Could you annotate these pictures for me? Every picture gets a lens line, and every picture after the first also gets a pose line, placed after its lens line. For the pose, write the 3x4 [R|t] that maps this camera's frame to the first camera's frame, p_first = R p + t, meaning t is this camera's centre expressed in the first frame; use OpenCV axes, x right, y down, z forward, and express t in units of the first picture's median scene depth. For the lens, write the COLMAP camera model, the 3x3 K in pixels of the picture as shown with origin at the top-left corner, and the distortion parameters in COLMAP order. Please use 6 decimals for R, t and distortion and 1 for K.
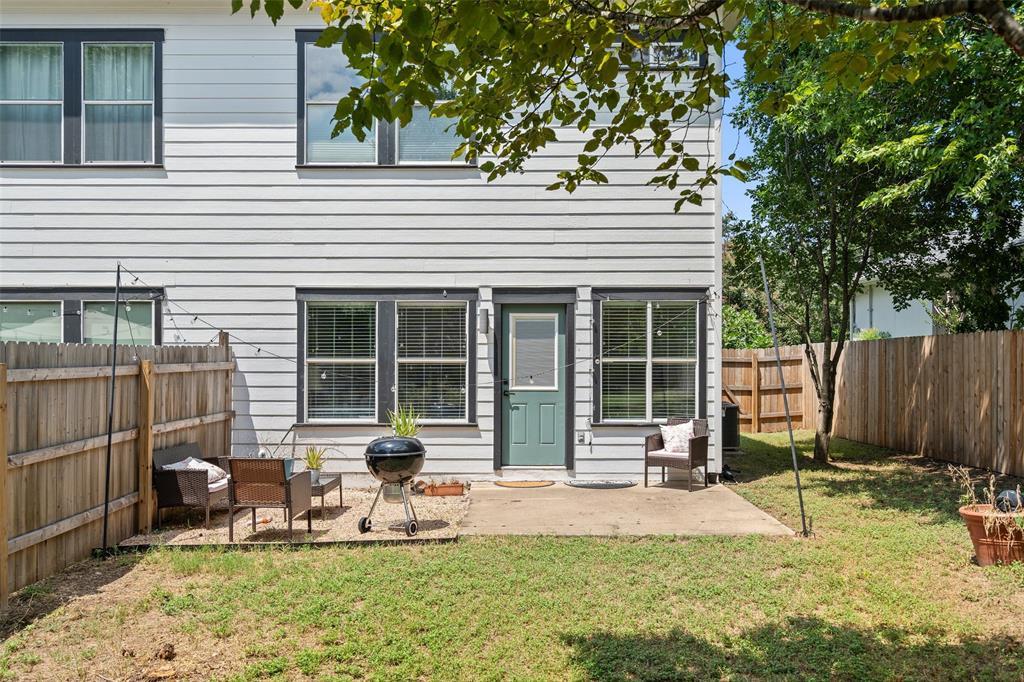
lens RADIAL K [[893.2, 0, 495.1], [0, 893.2, 357.4], [0, 0, 1]] dist [0.012709, -0.004989]
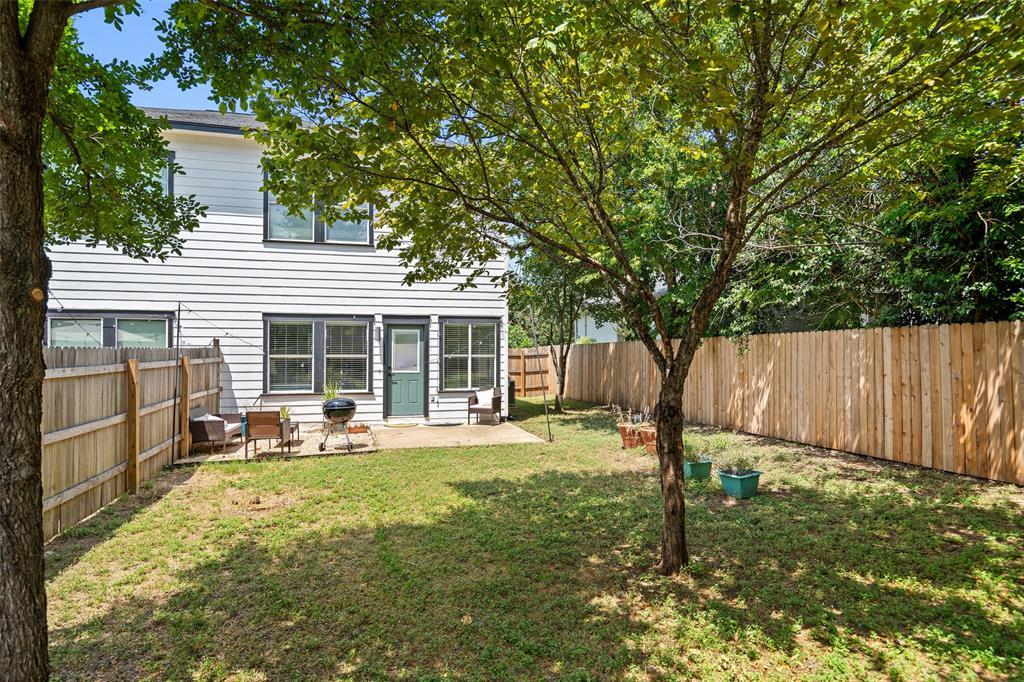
lens RADIAL K [[607.6, 0, 511.0], [0, 607.6, 345.2], [0, 0, 1]] dist [0.007656, 0.001350]
pose [[0.963867, 0.003556, 0.266359, -0.078238], [-0.000686, 0.999941, -0.010865, -0.005362], [-0.266382, 0.010289, 0.963813, -0.222636]]
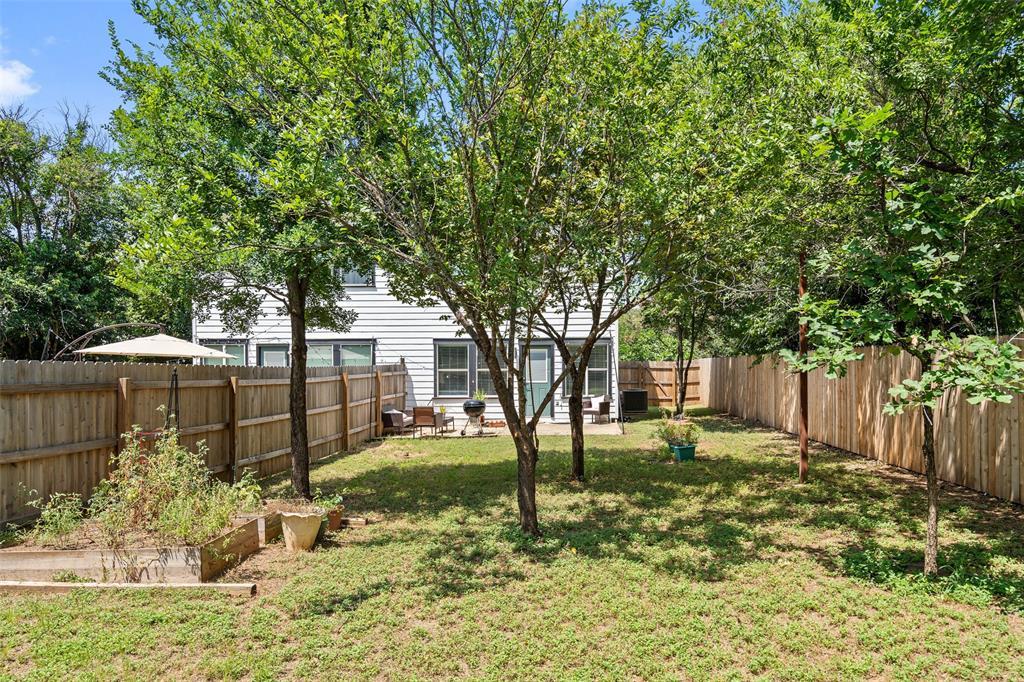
lens RADIAL K [[670.3, 0, 547.5], [0, 670.3, 367.2], [0, 0, 1]] dist [-0.000463, -0.000079]
pose [[0.999704, -0.004548, -0.023915, 0.113570], [0.004705, 0.999968, 0.006512, -0.014315], [0.023885, -0.006623, 0.999693, -0.725457]]
